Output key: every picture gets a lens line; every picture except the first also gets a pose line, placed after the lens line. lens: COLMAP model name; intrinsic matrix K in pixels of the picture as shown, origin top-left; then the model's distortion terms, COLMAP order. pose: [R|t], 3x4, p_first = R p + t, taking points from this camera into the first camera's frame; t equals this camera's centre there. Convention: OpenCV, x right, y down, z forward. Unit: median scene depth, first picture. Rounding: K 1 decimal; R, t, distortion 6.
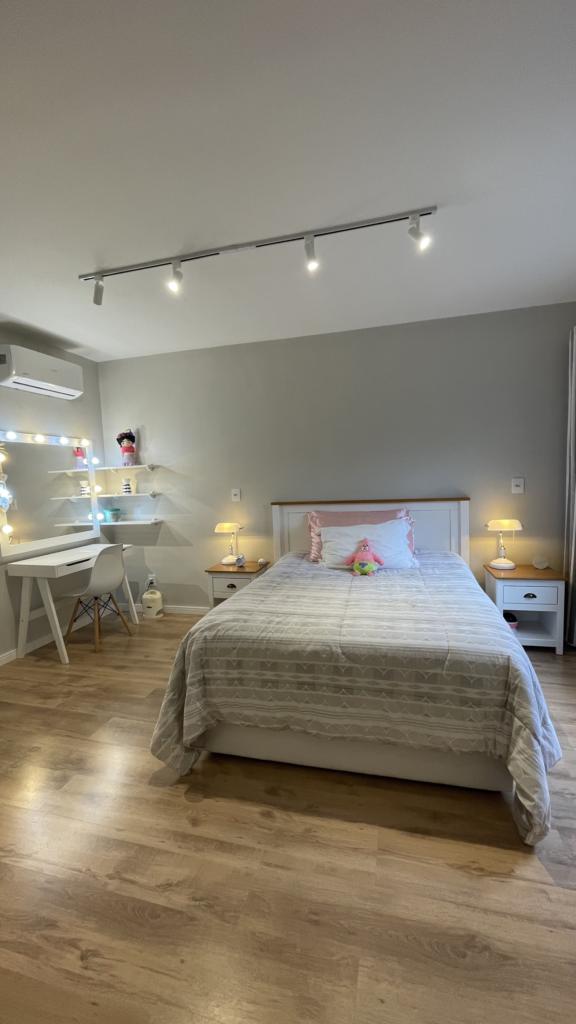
lens RADIAL K [[416.0, 0, 285.9], [0, 416.0, 515.4], [0, 0, 1]] dist [-0.005942, 0.000886]
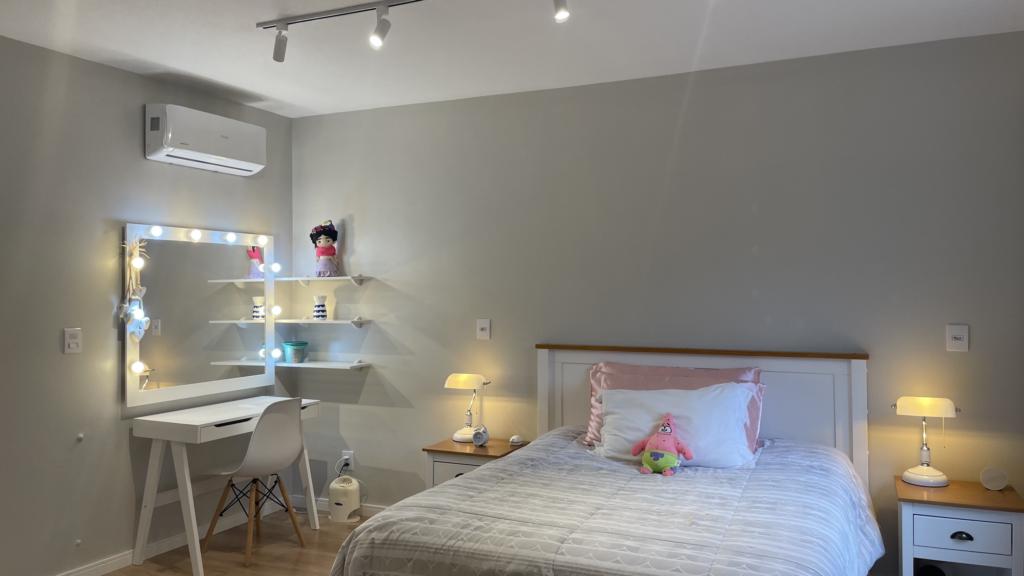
lens RADIAL K [[776.3, 0, 512.5], [0, 776.3, 282.0], [0, 0, 1]] dist [0.081376, -0.104424]
pose [[0.984554, 0.035665, -0.171410, 0.138905], [-0.052434, 0.994160, -0.094321, -0.014319], [0.167045, 0.101852, 0.980674, -0.164366]]
